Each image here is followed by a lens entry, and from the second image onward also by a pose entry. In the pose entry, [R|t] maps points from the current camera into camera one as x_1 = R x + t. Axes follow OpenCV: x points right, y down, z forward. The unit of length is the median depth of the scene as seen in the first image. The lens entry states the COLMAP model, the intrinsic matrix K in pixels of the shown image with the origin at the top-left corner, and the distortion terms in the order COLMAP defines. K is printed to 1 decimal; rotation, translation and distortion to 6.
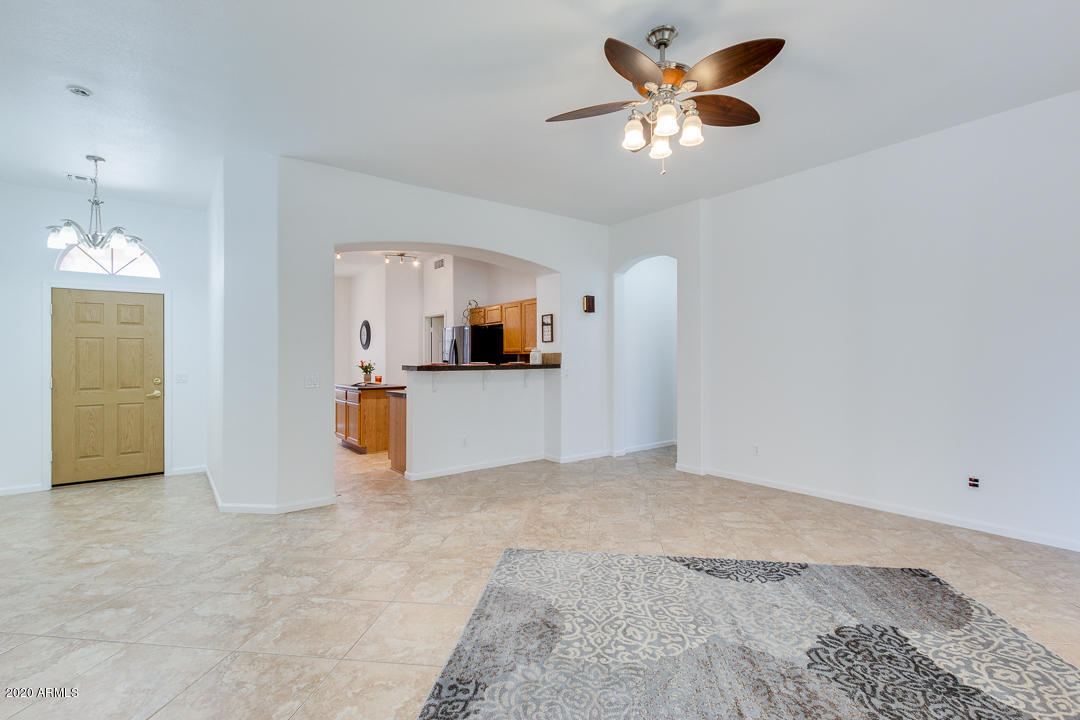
lens RADIAL K [[493.6, 0, 540.4], [0, 493.6, 357.4], [0, 0, 1]] dist [0.008875, -0.004850]
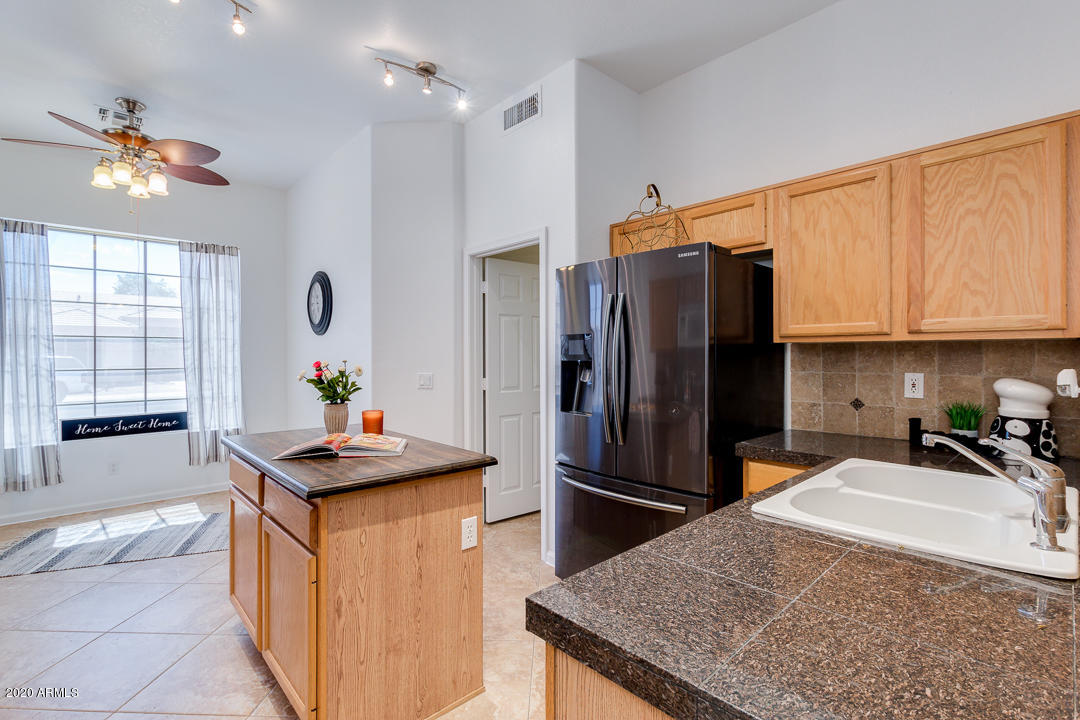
lens RADIAL K [[493.6, 0, 533.6], [0, 493.6, 357.0], [0, 0, 1]] dist [0.008875, -0.004850]
pose [[0.996287, 0.001955, 0.086076, -0.257553], [-0.002641, 0.999966, 0.007851, 0.000127], [-0.086058, -0.008049, 0.996258, 0.690804]]
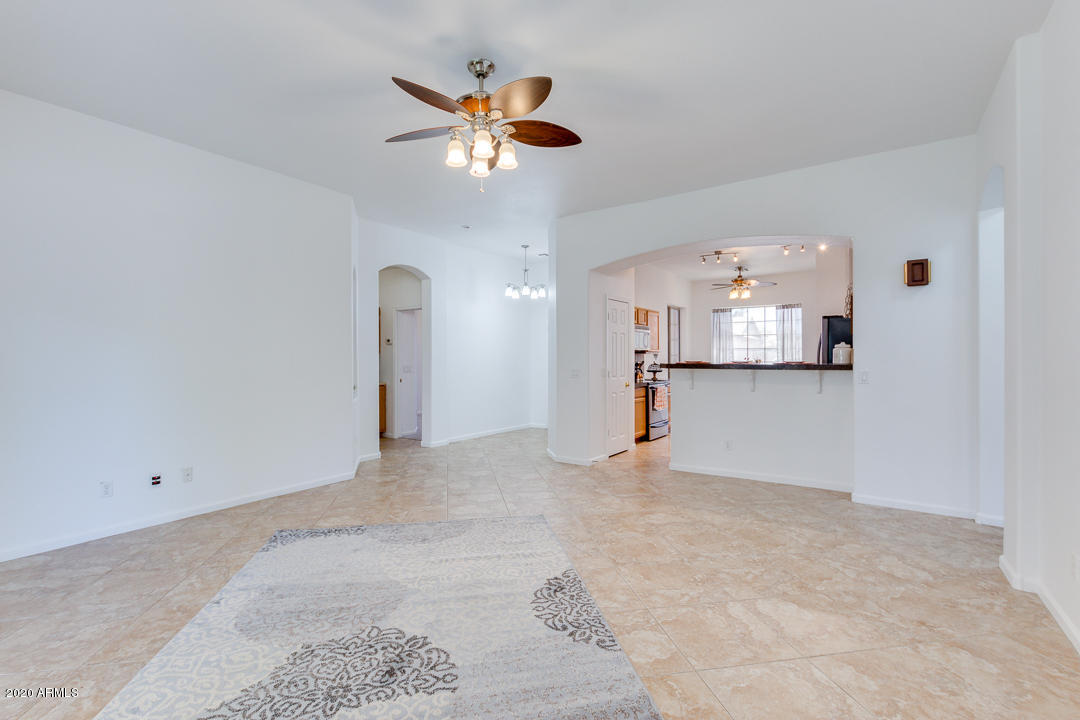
lens RADIAL K [[493.6, 0, 538.7], [0, 493.6, 355.3], [0, 0, 1]] dist [0.008875, -0.004850]
pose [[0.301430, 0.000942, -0.953488, 0.489320], [0.002493, 0.999995, 0.001776, -0.001780], [0.953485, -0.002912, 0.301426, 0.284259]]
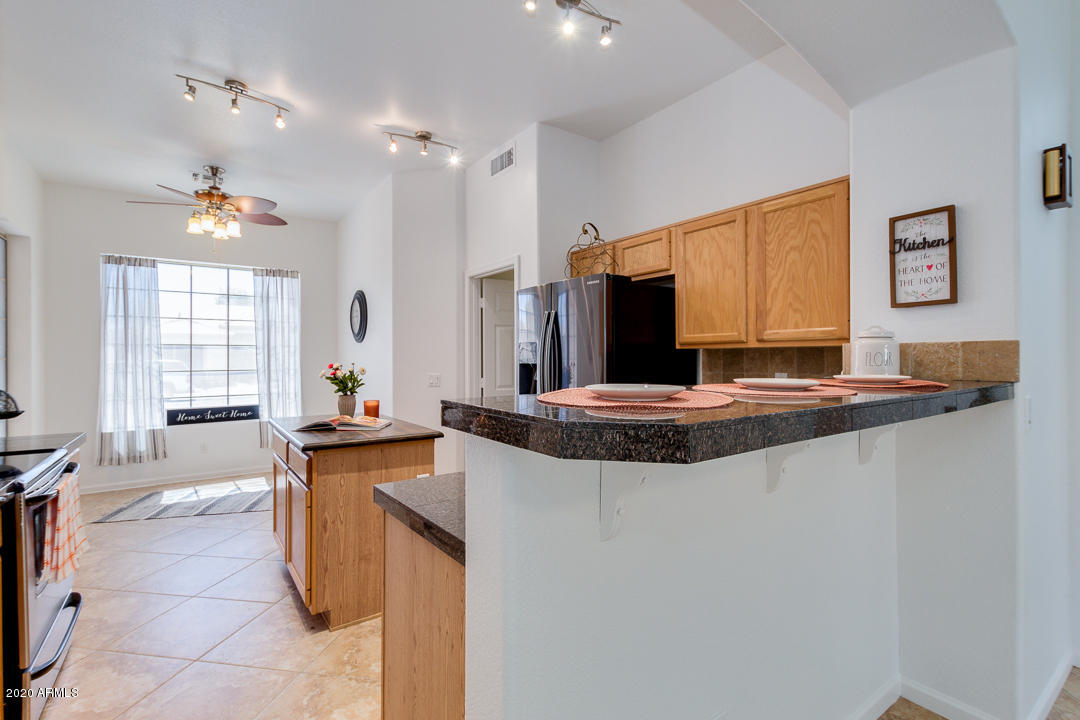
lens RADIAL K [[493.6, 0, 541.2], [0, 493.6, 356.5], [0, 0, 1]] dist [0.008875, -0.004850]
pose [[0.999419, 0.000120, -0.034084, -0.170490], [-0.000112, 1.000000, 0.000210, -0.000789], [0.034084, -0.000206, 0.999419, 0.590633]]
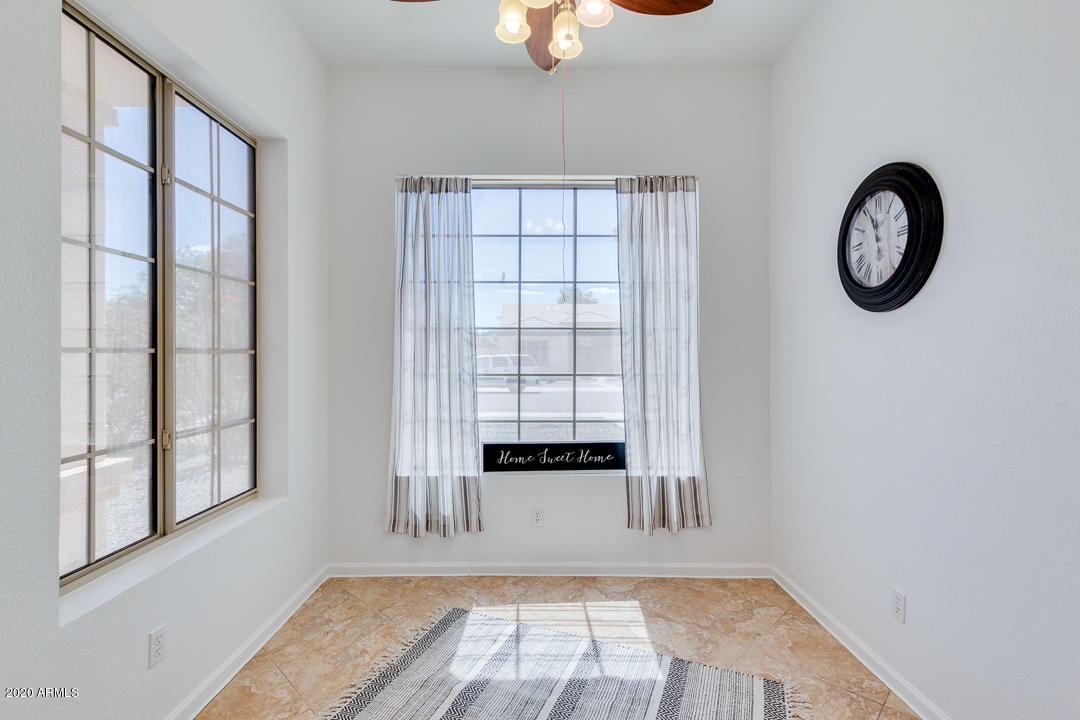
lens RADIAL K [[493.6, 0, 534.7], [0, 493.6, 353.4], [0, 0, 1]] dist [0.008875, -0.004850]
pose [[0.789206, 0.003489, -0.614119, -0.453435], [-0.002633, 0.999994, 0.002297, 0.001963], [0.614123, -0.000195, 0.789210, 0.992589]]
